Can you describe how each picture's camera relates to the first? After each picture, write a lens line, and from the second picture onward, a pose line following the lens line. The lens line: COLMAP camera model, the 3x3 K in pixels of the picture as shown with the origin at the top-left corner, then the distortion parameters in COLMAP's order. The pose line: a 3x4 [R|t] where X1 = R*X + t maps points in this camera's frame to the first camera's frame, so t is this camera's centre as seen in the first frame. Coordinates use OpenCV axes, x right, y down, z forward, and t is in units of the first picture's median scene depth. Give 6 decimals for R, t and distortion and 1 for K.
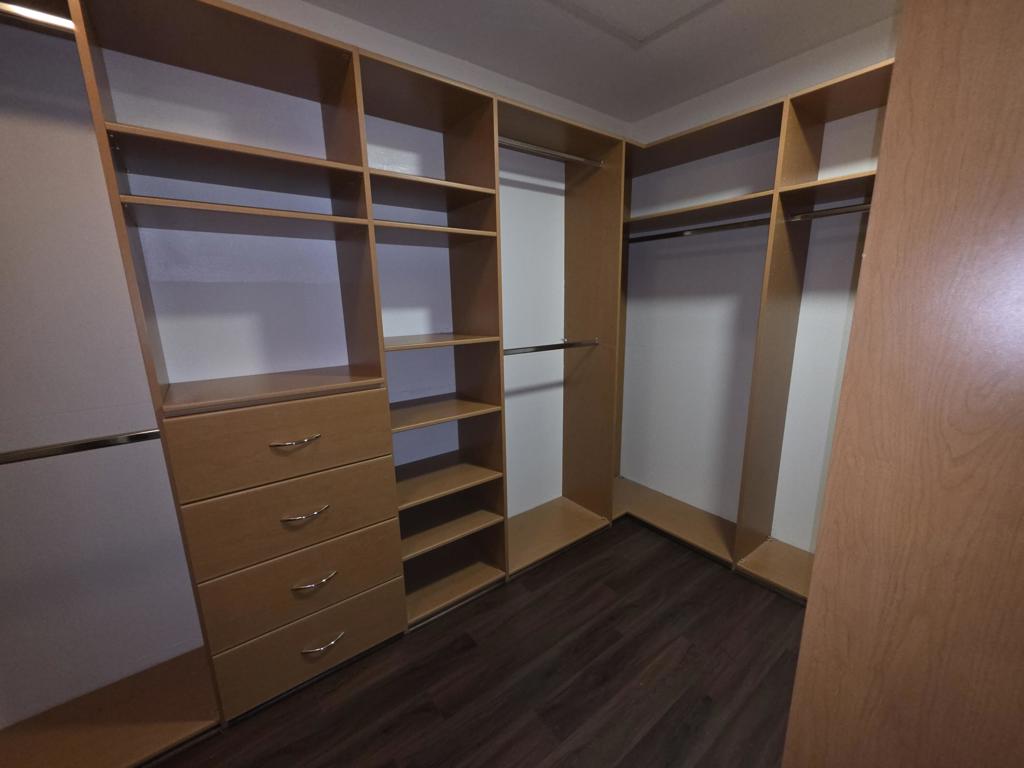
lens RADIAL K [[410.2, 0, 509.4], [0, 410.2, 386.7], [0, 0, 1]] dist [-0.000264, 0.000620]
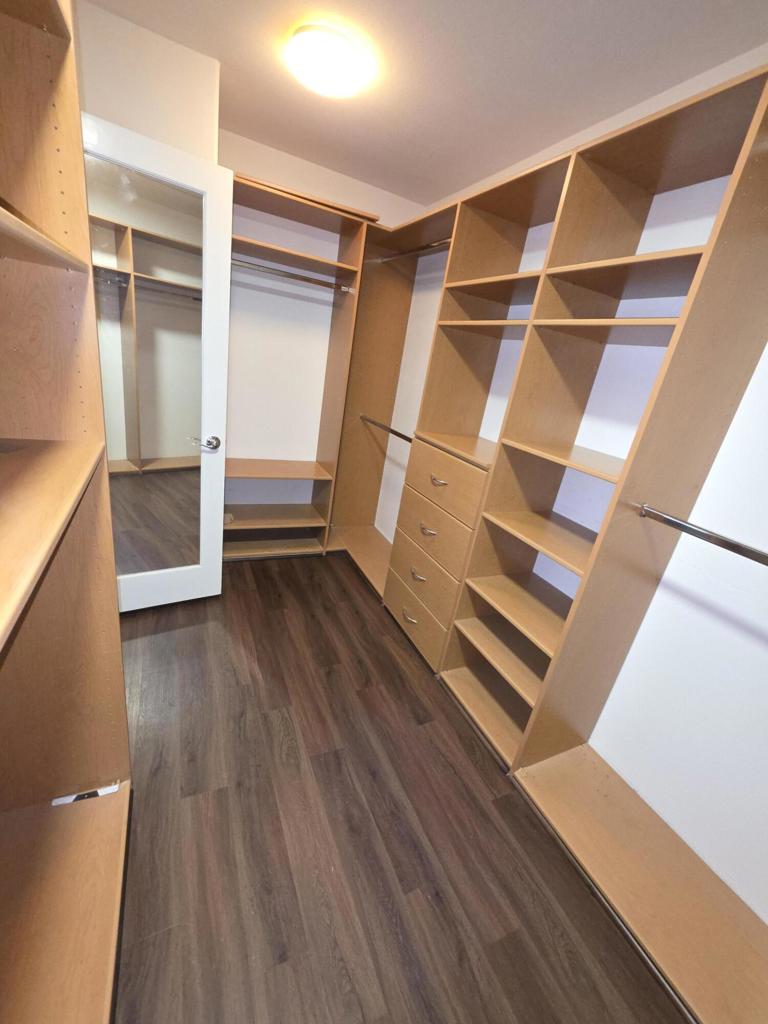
lens RADIAL K [[410.2, 0, 380.8], [0, 410.2, 511.1], [0, 0, 1]] dist [-0.000264, 0.000620]
pose [[-0.210772, 0.325388, -0.921791, 0.810847], [-0.357591, 0.851952, 0.382500, -0.227520], [0.909782, 0.410244, -0.063212, 0.833446]]
